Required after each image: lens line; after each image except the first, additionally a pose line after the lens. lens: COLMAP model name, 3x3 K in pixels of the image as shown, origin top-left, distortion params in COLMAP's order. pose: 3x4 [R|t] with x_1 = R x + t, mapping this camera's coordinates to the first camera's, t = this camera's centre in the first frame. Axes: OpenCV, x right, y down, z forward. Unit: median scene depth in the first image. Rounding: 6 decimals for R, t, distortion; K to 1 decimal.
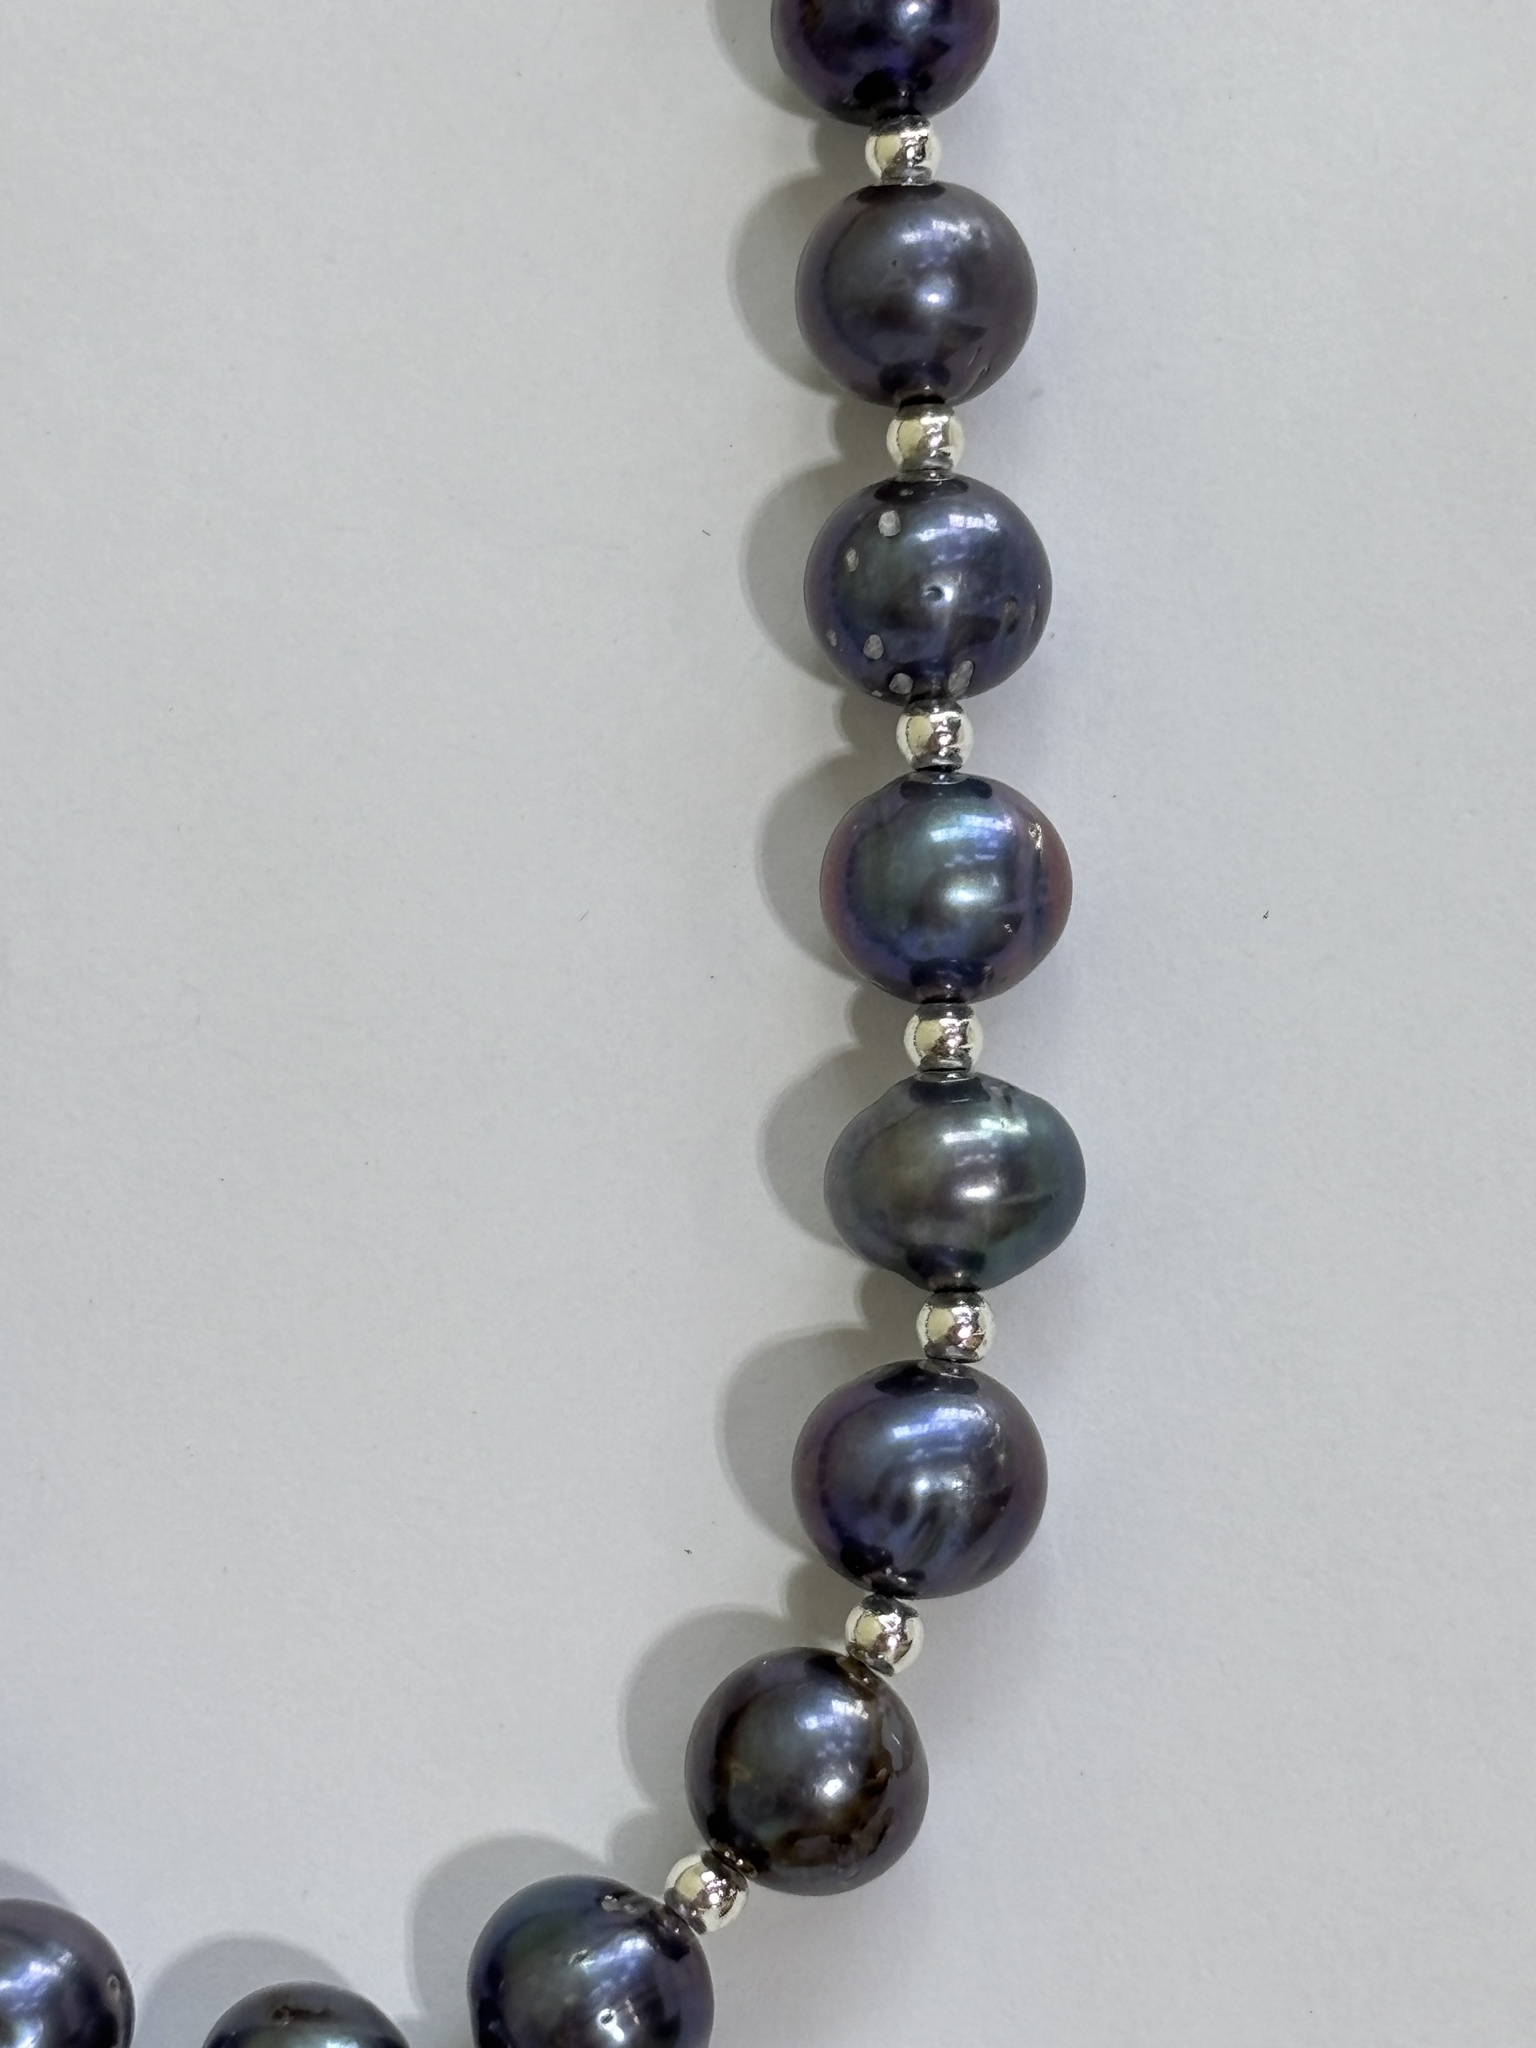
lens RADIAL K [[7146.8, 0, 768.1], [0, 7146.8, 1027.0], [0, 0, 1]] dist [0.341357, 0.000000]
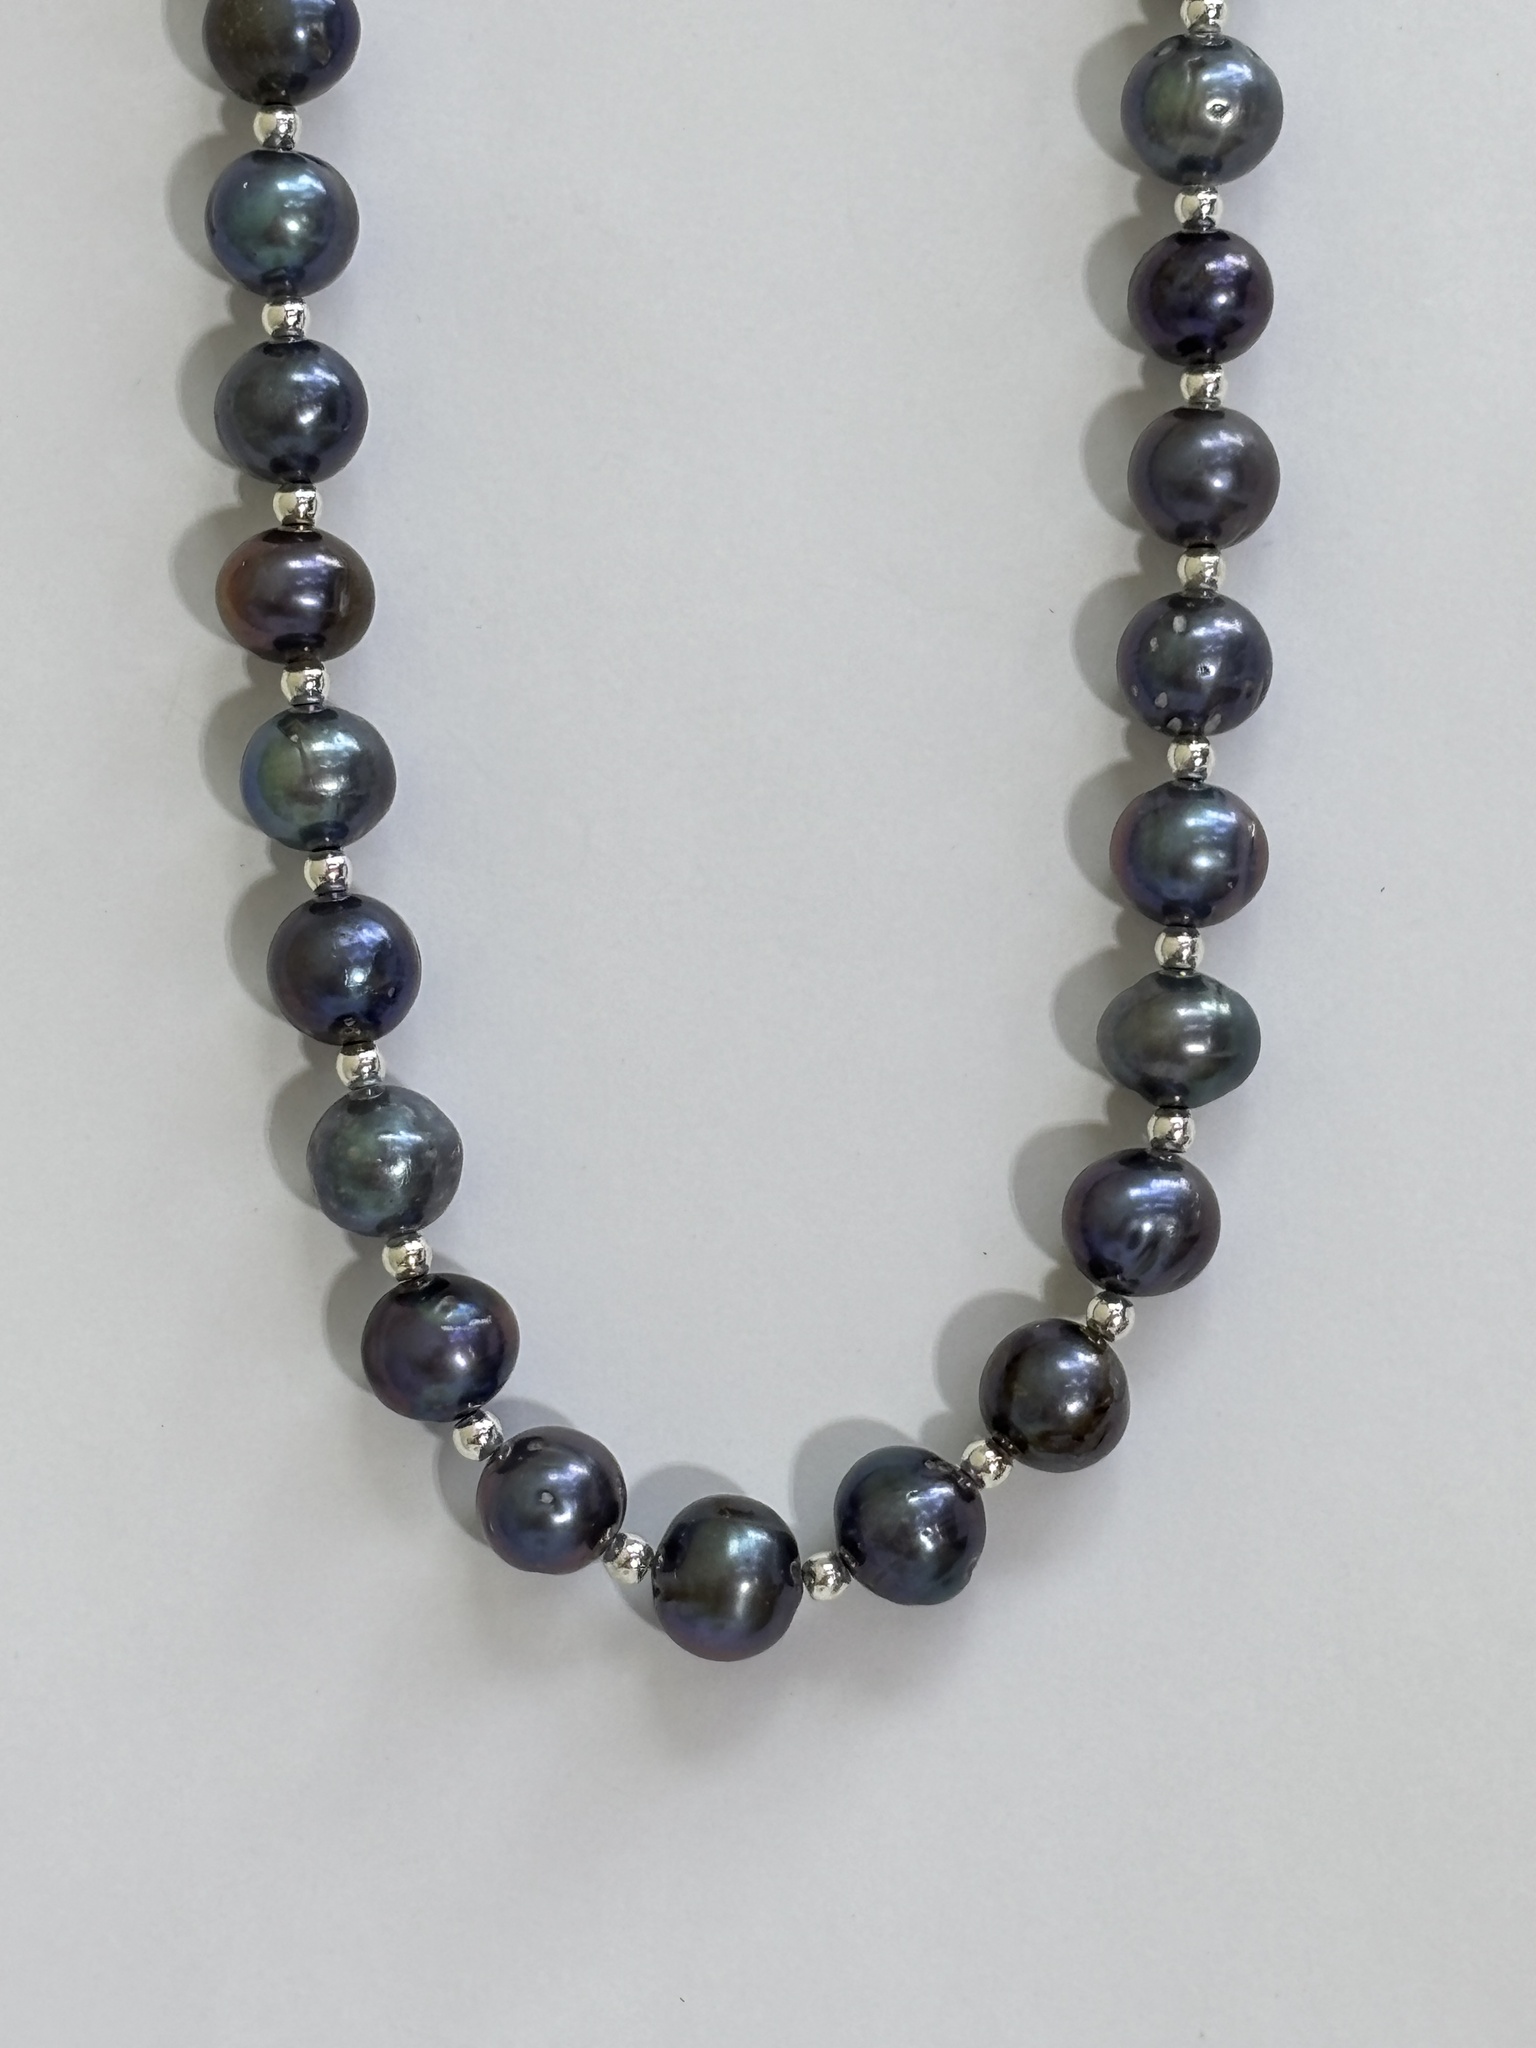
lens RADIAL K [[7146.8, 0, 768.8], [0, 7146.8, 1021.8], [0, 0, 1]] dist [0.341357, 0.000000]
pose [[0.993715, 0.096300, 0.057070, -0.156289], [-0.098214, 0.994660, 0.031722, -0.023890], [-0.053710, -0.037127, 0.997866, -0.587727]]
